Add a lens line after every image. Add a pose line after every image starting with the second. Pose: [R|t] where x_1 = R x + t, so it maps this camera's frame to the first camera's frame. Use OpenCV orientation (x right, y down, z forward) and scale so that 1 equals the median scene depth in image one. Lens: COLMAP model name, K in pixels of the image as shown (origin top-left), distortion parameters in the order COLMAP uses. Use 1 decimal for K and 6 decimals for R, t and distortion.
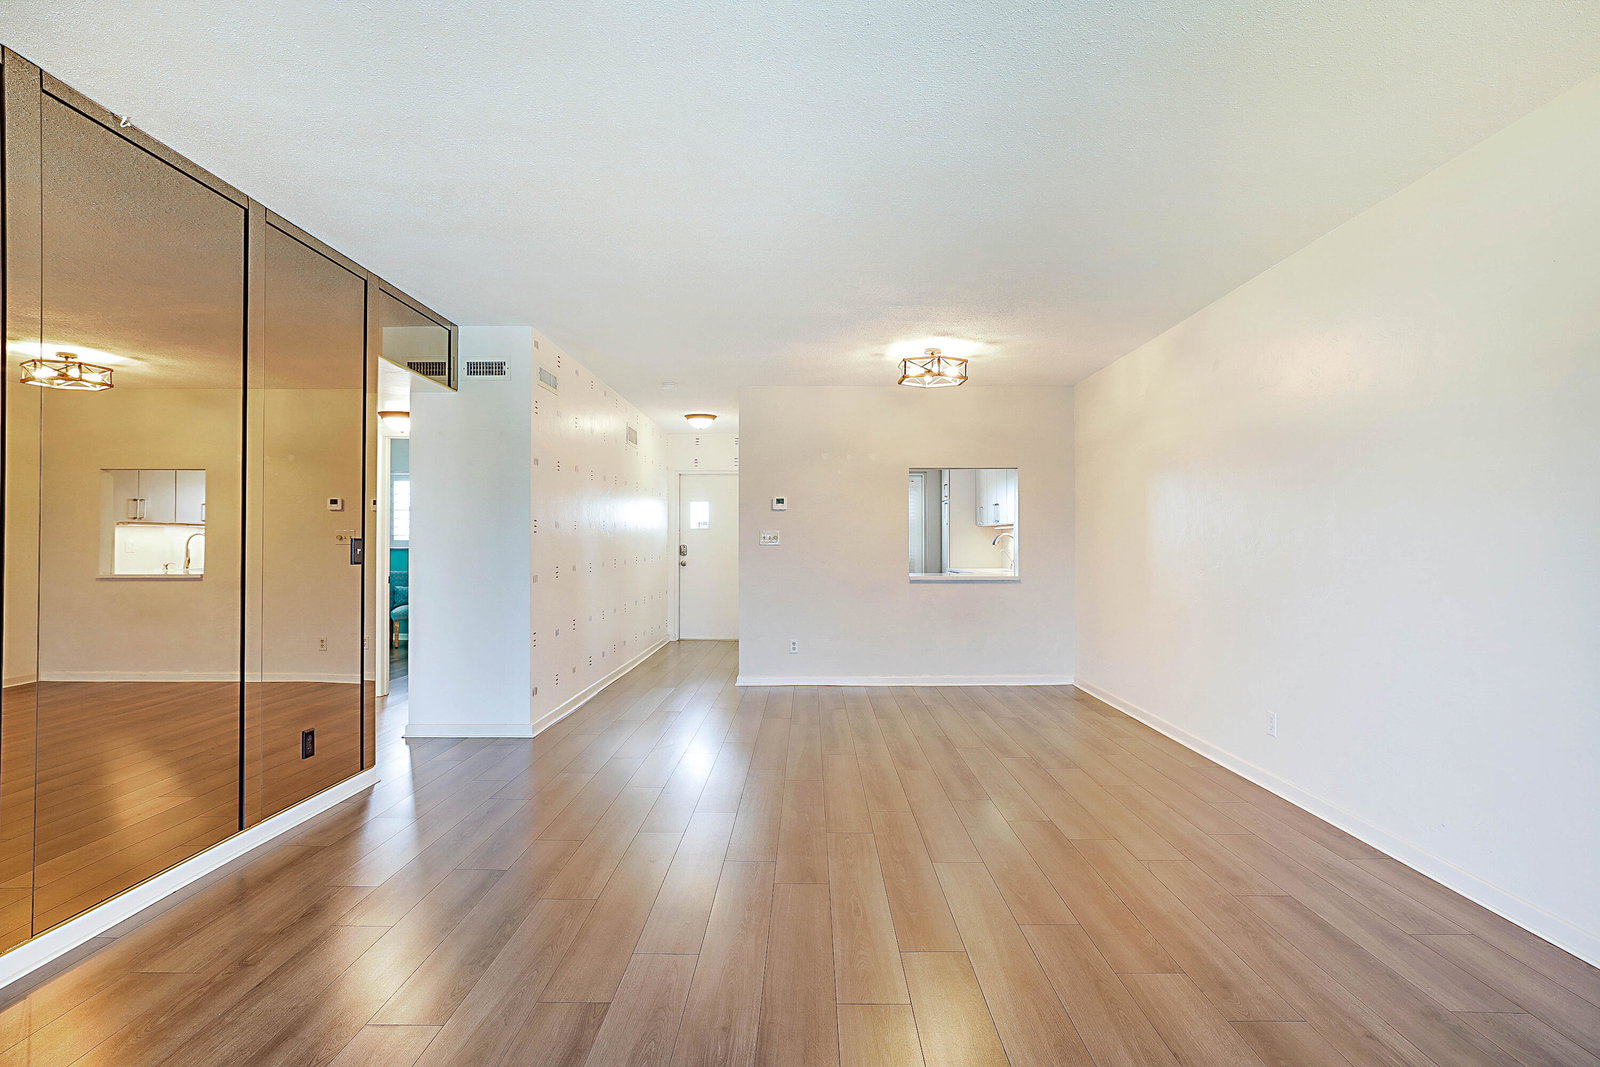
lens RADIAL K [[858.1, 0, 794.7], [0, 858.1, 526.2], [0, 0, 1]] dist [-0.015786, 0.007749]
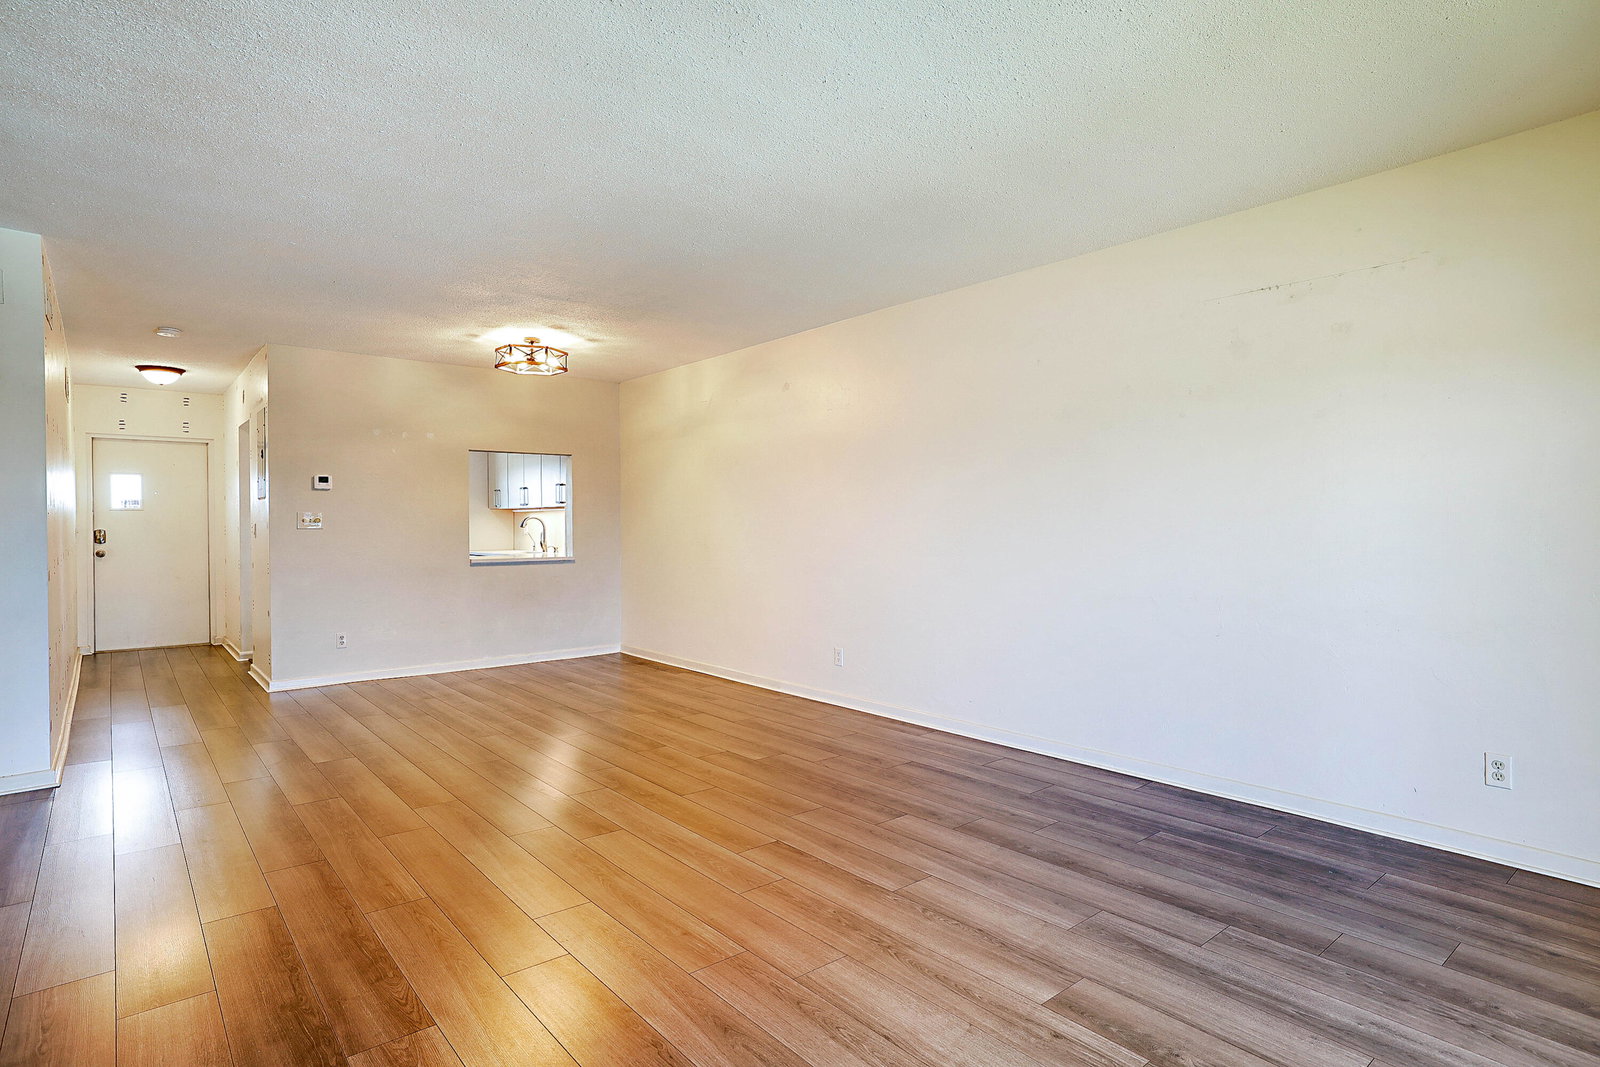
lens RADIAL K [[858.1, 0, 799.3], [0, 858.1, 534.7], [0, 0, 1]] dist [-0.015786, 0.007749]
pose [[0.749779, -0.010991, 0.661597, -0.242298], [-0.008928, 0.999603, 0.026725, -0.000007], [-0.661628, -0.025945, 0.749383, 0.007380]]
